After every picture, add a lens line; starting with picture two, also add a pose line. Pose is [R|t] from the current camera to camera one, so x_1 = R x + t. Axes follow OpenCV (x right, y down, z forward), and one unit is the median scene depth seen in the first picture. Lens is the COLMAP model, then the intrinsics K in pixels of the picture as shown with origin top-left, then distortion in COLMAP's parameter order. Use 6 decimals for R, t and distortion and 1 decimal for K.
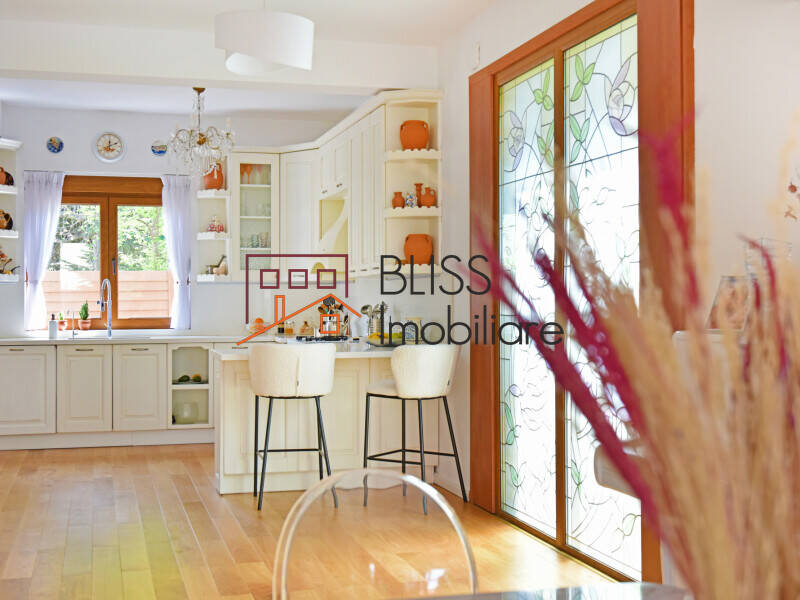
lens RADIAL K [[994.4, 0, 399.6], [0, 994.4, 298.5], [0, 0, 1]] dist [-0.009971, 0.000000]
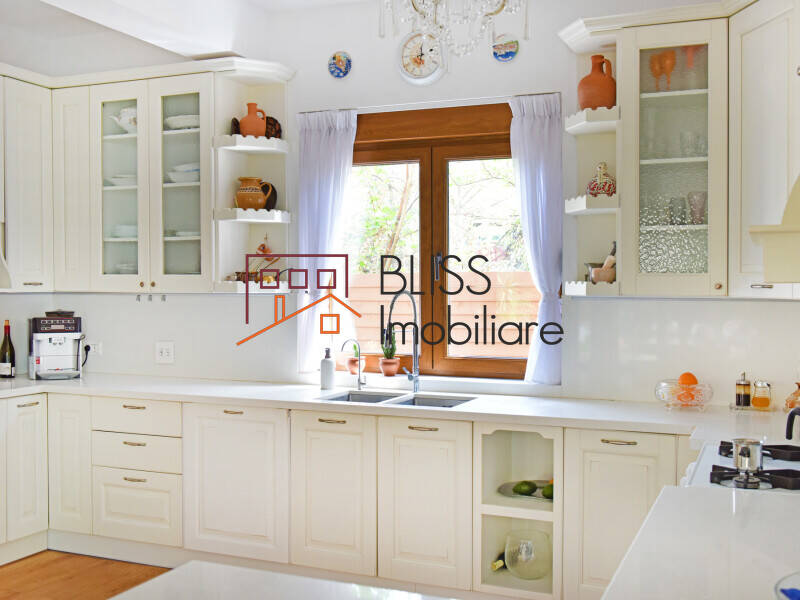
lens RADIAL K [[881.8, 0, 415.2], [0, 881.8, 281.0], [0, 0, 1]] dist [0.004258, 0.000000]
pose [[0.785741, 0.003133, -0.618547, 0.017807], [-0.007959, 0.999956, -0.005044, -0.021632], [0.618504, 0.008886, 0.785731, 0.600126]]
